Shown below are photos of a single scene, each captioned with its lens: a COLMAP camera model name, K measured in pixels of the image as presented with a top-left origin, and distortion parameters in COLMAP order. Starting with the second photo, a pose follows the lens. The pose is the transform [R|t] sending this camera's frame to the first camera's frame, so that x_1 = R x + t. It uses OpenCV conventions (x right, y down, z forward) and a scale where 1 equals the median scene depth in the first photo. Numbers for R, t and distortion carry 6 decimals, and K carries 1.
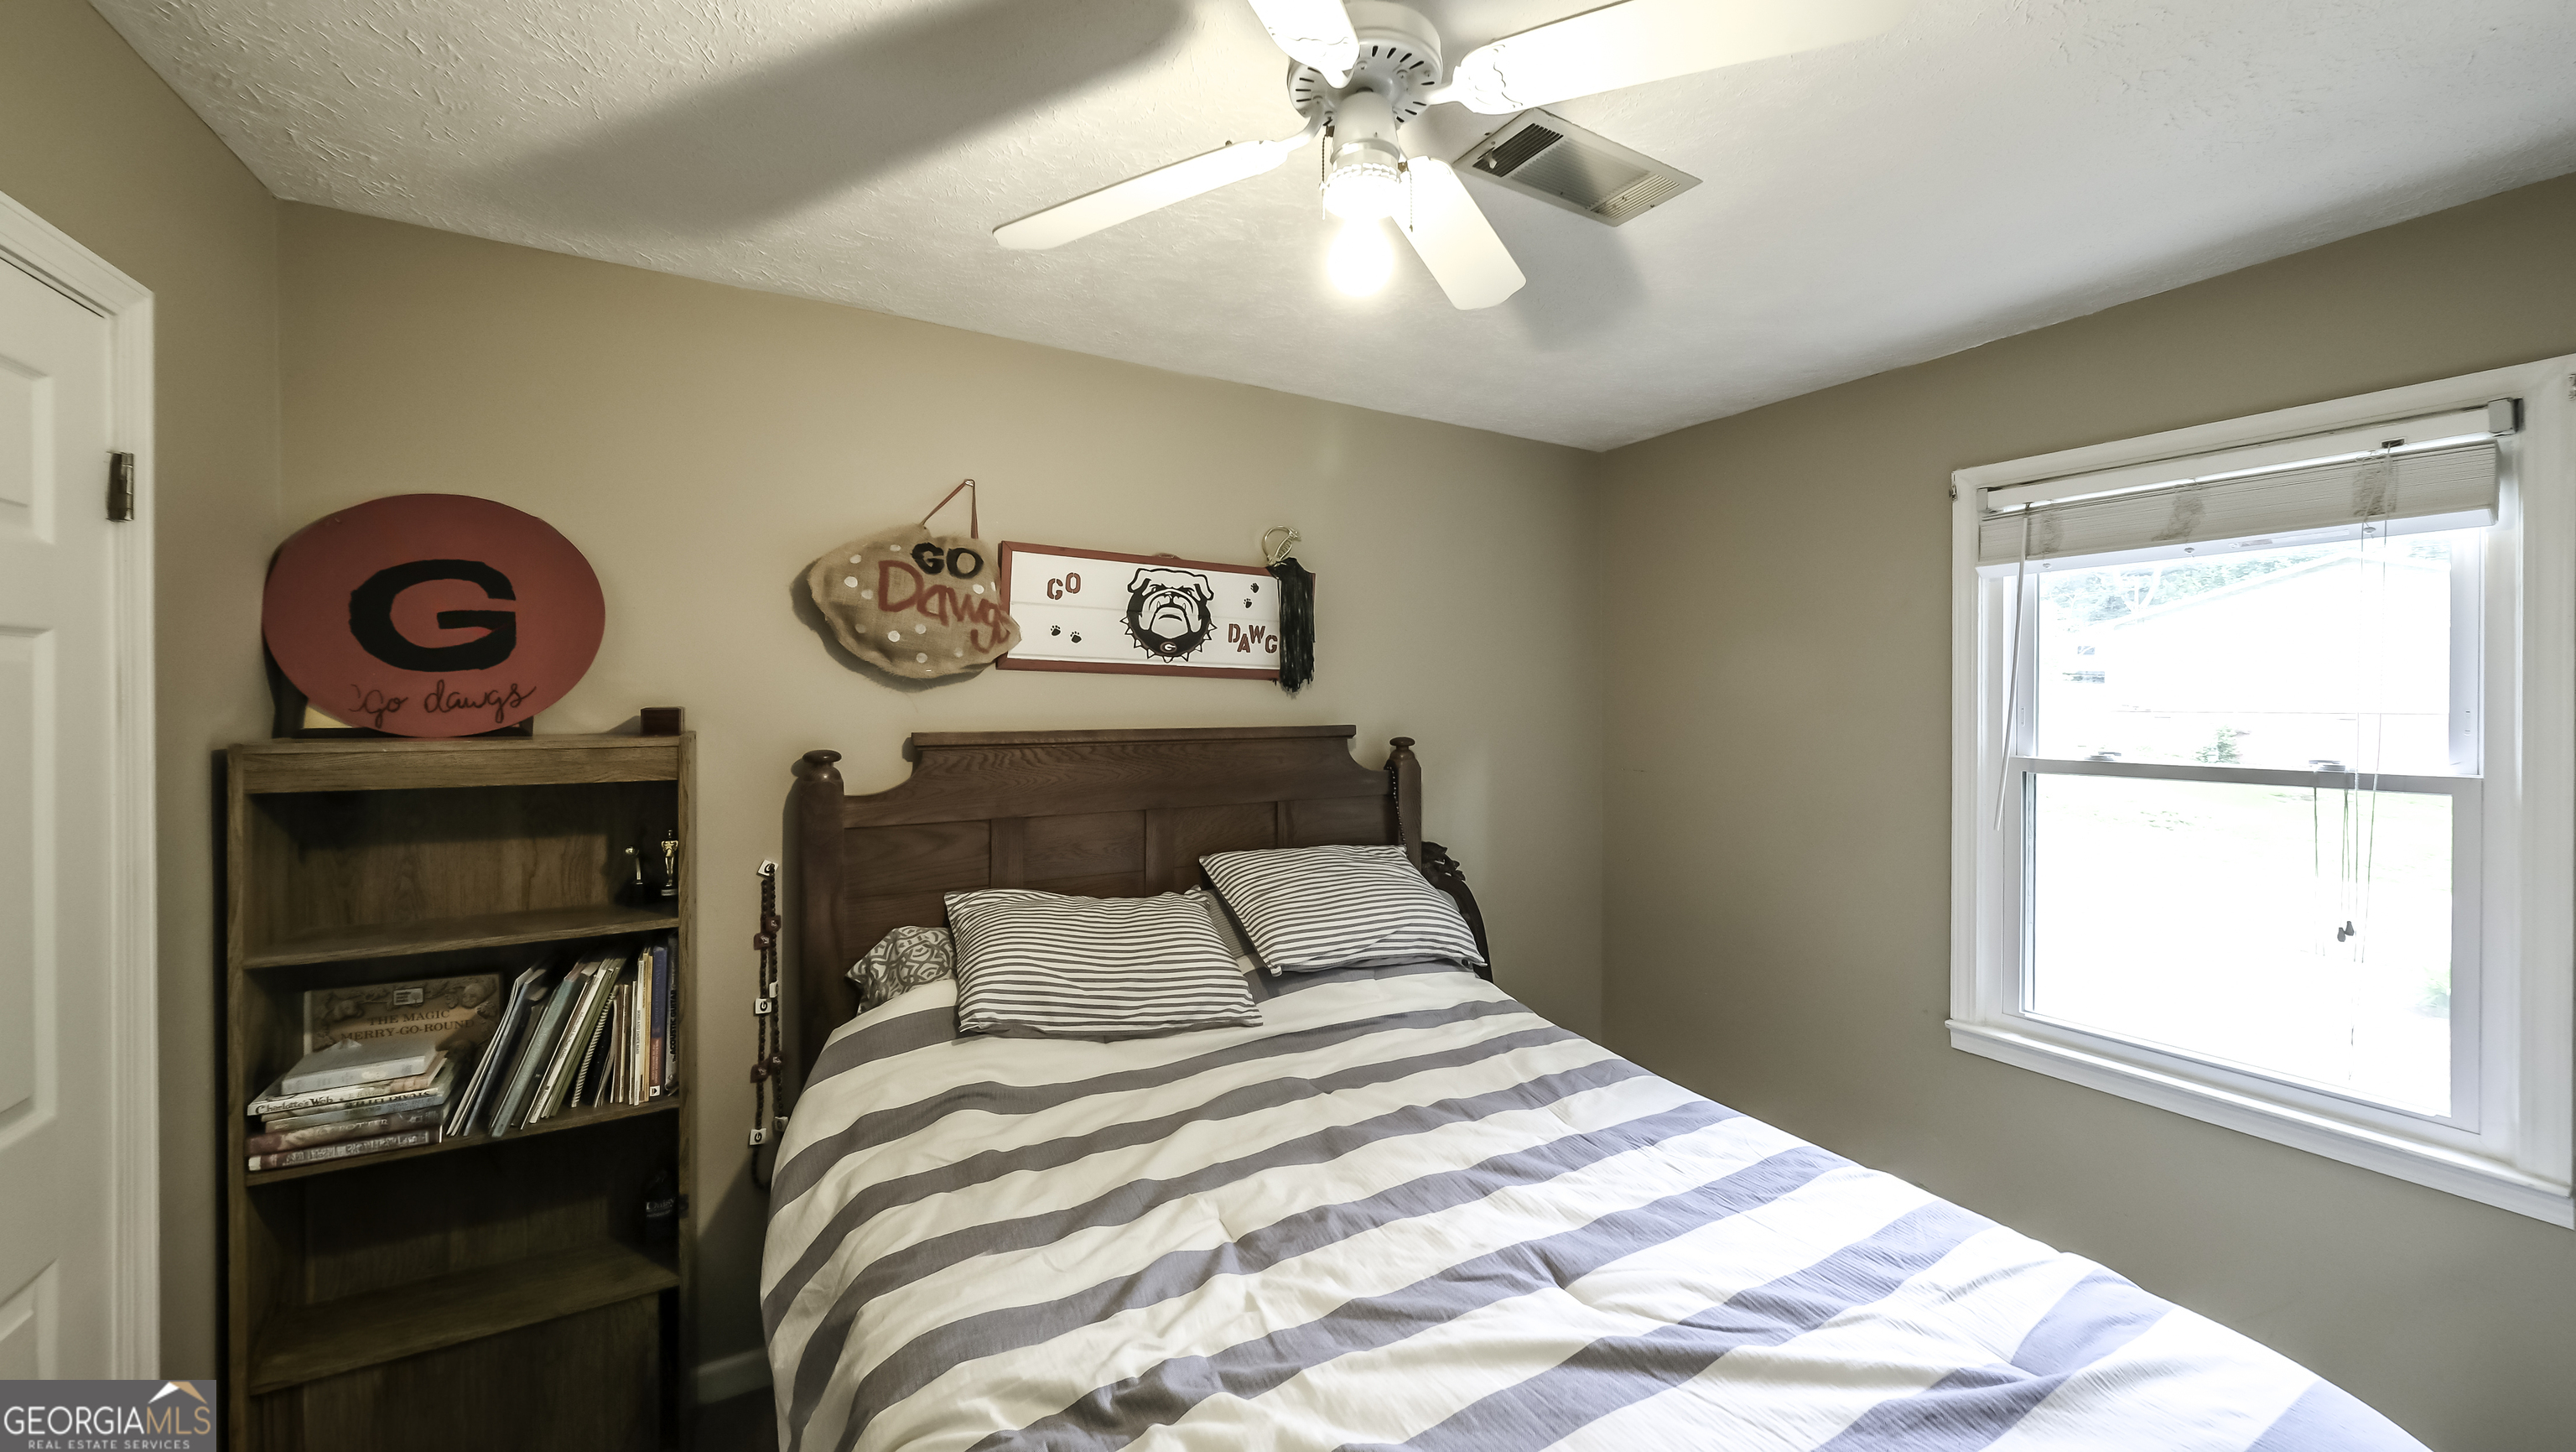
lens RADIAL K [[898.3, 0, 1291.1], [0, 898.3, 683.7], [0, 0, 1]] dist [-0.000584, -0.000117]
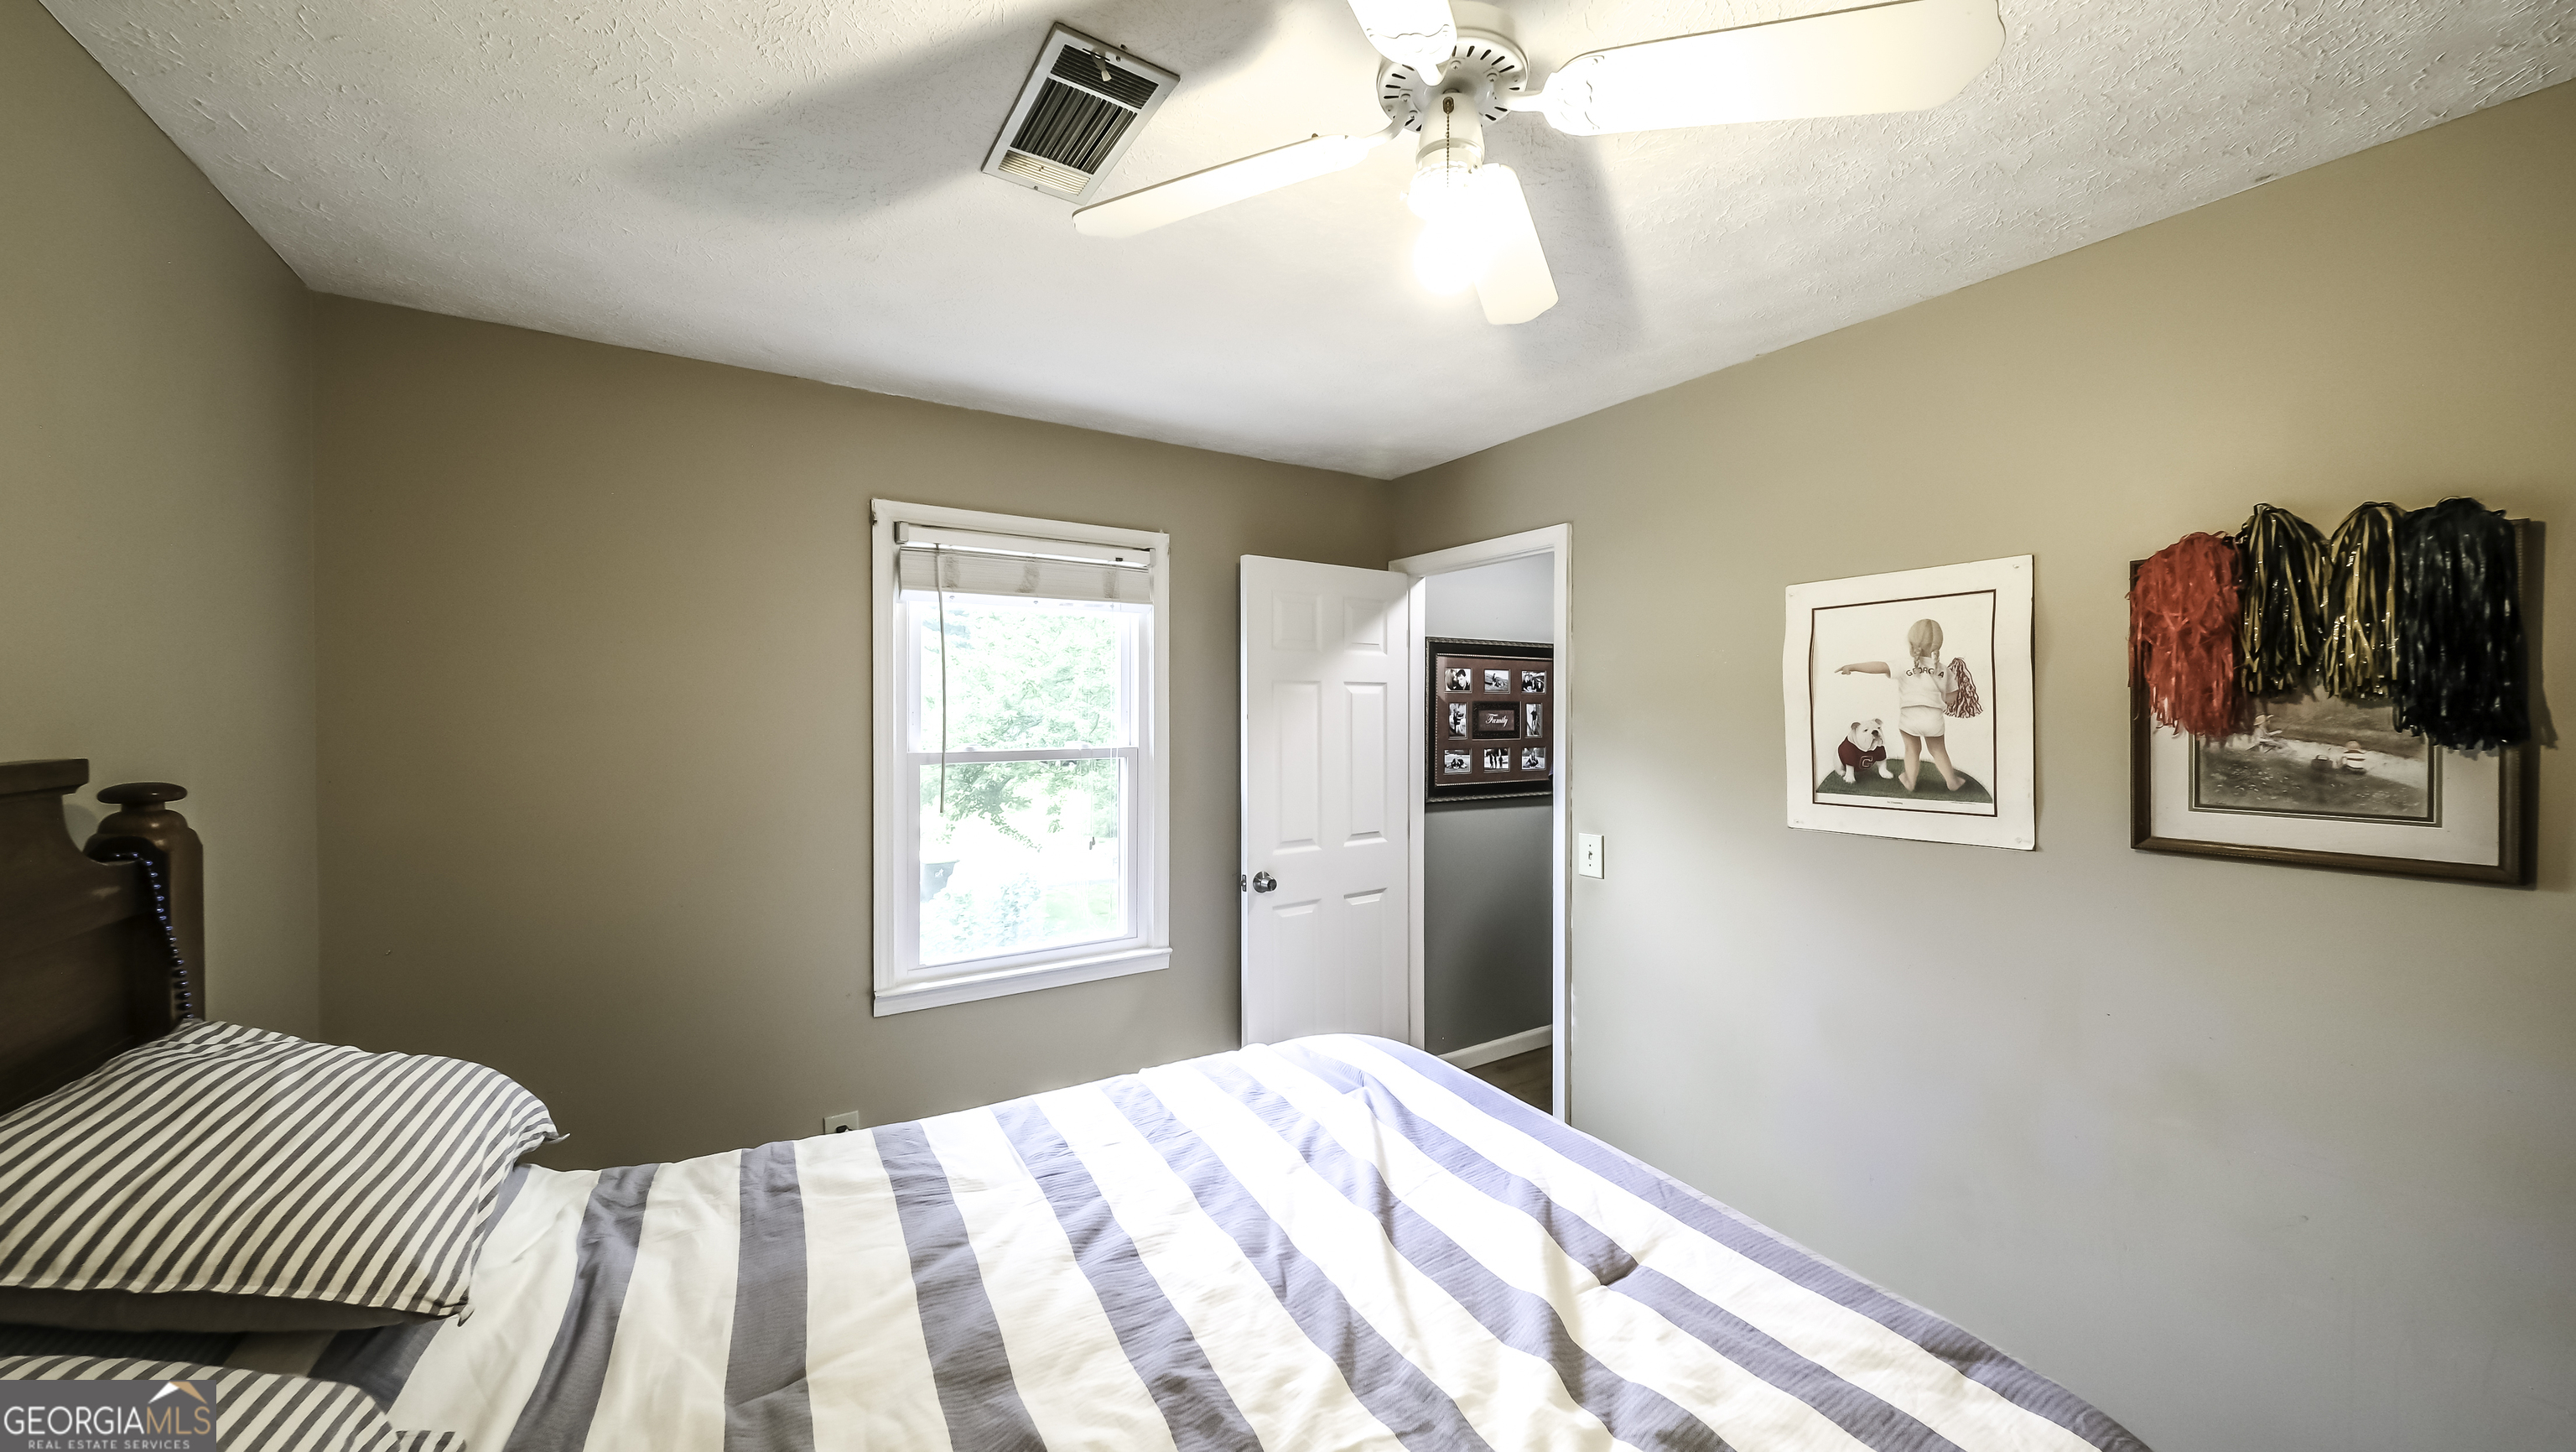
lens RADIAL K [[942.2, 0, 1250.0], [0, 942.2, 716.9], [0, 0, 1]] dist [-0.000335, -0.000163]
pose [[-0.036645, -0.005338, 0.999314, -0.456671], [-0.015914, 0.999862, 0.004757, 0.020027], [-0.999202, -0.015729, -0.036725, 0.594443]]
